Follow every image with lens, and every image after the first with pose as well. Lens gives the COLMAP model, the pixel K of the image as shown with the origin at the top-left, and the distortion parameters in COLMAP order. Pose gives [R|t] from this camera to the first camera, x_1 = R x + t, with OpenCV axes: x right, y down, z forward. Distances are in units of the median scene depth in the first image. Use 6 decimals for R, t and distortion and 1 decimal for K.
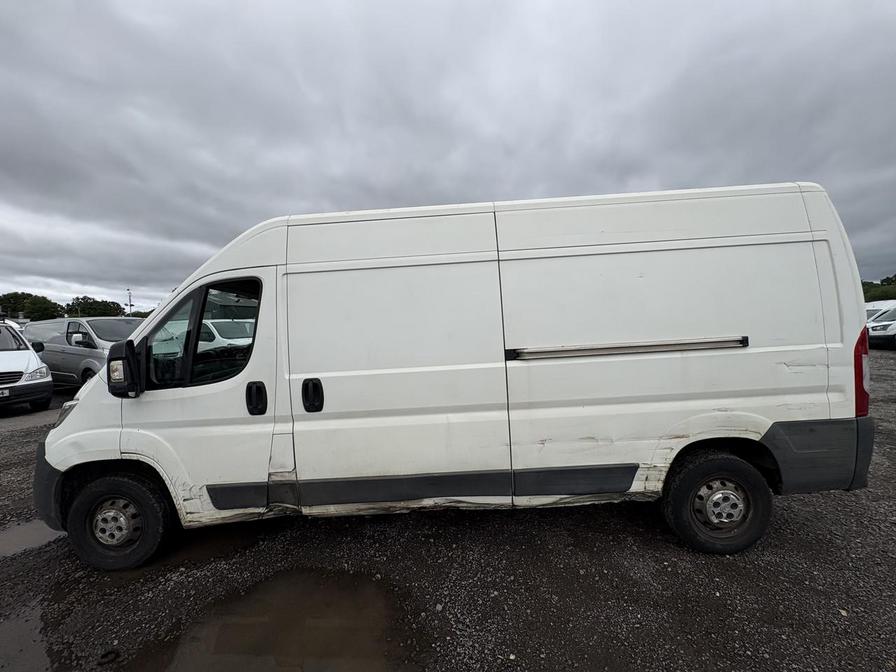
lens RADIAL K [[355.9, 0, 448.8], [0, 355.9, 336.5], [0, 0, 1]] dist [-0.000781, 0.000097]
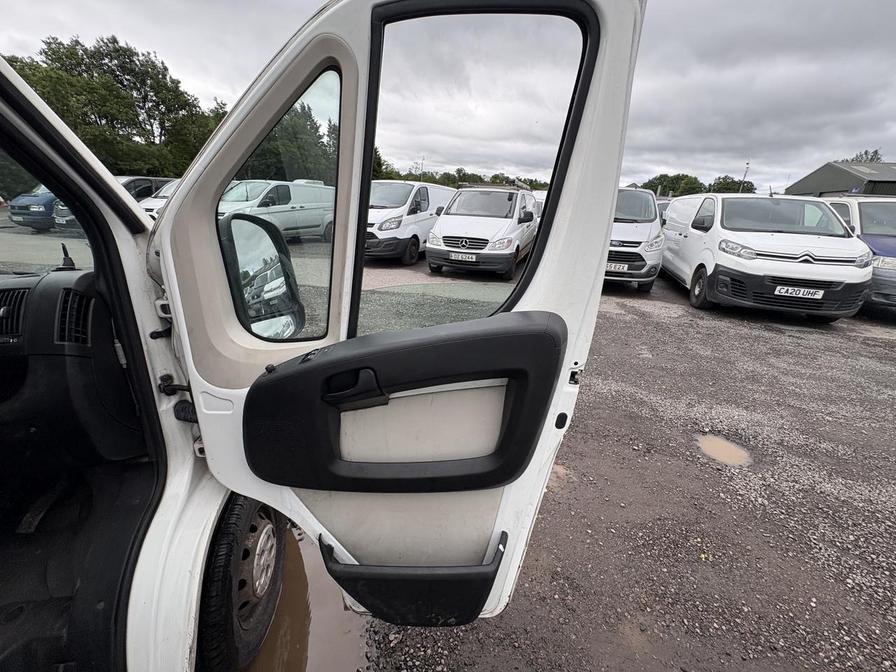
lens RADIAL K [[359.5, 0, 446.8], [0, 359.5, 336.2], [0, 0, 1]] dist [-0.000853, -0.000090]
pose [[0.143716, 0.376860, -0.915053, -0.130019], [-0.080907, 0.926031, 0.368674, -0.012129], [0.986306, 0.021050, 0.163576, 0.553117]]
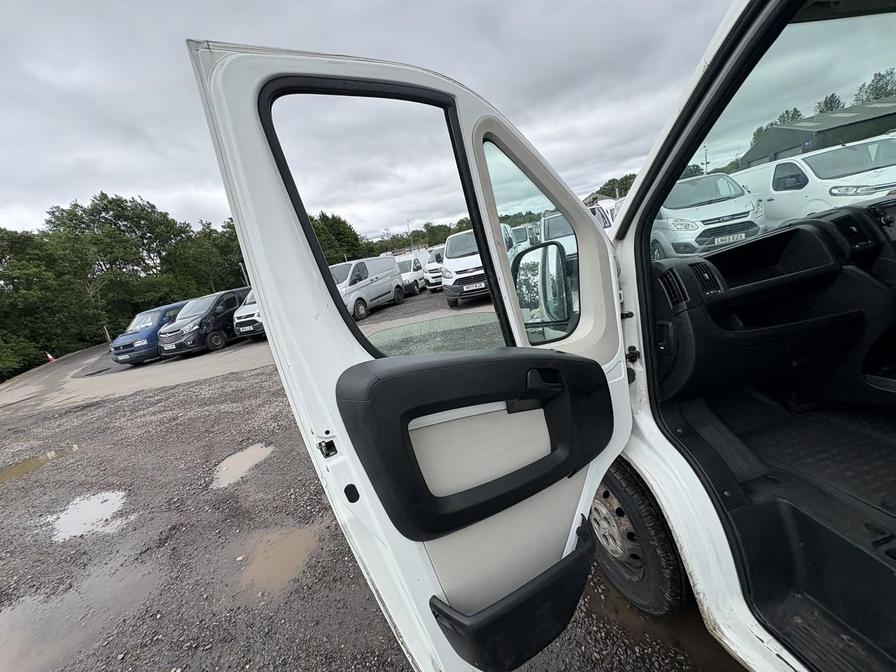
lens RADIAL K [[355.9, 0, 448.8], [0, 355.9, 336.5], [0, 0, 1]] dist [-0.000781, 0.000097]
pose [[0.227967, 0.207367, -0.951331, -0.123732], [0.173667, 0.952731, 0.249287, -0.002548], [0.958056, -0.222044, 0.181178, 0.181772]]
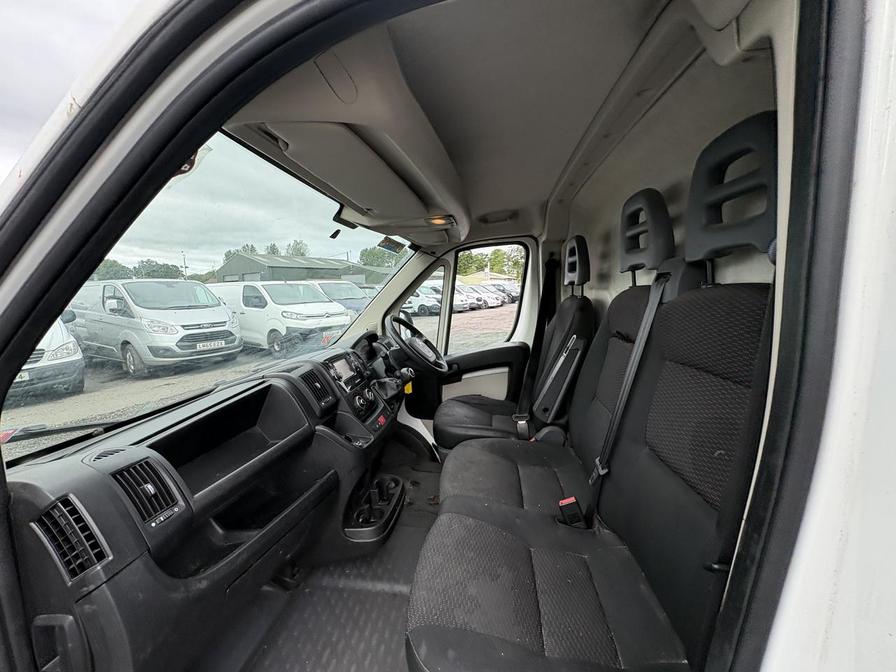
lens RADIAL K [[355.9, 0, 448.8], [0, 355.9, 336.5], [0, 0, 1]] dist [-0.000781, 0.000097]
pose [[0.994433, 0.013047, -0.104563, -0.161666], [-0.001602, 0.994062, 0.108804, -0.012570], [0.105362, -0.108031, 0.988549, 0.236451]]
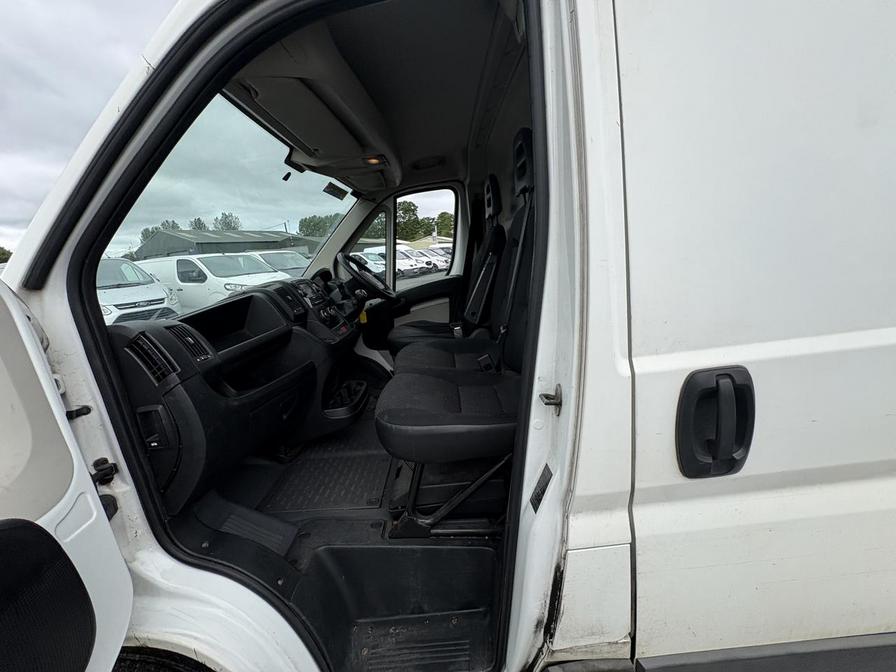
lens RADIAL K [[355.4, 0, 448.0], [0, 355.4, 336.0], [0, 0, 1]] dist [-0.001101, 0.001033]
pose [[0.997451, -0.069326, 0.016897, -0.153939], [0.064464, 0.977018, 0.203173, 0.006929], [-0.030594, -0.201566, 0.978997, 0.193829]]
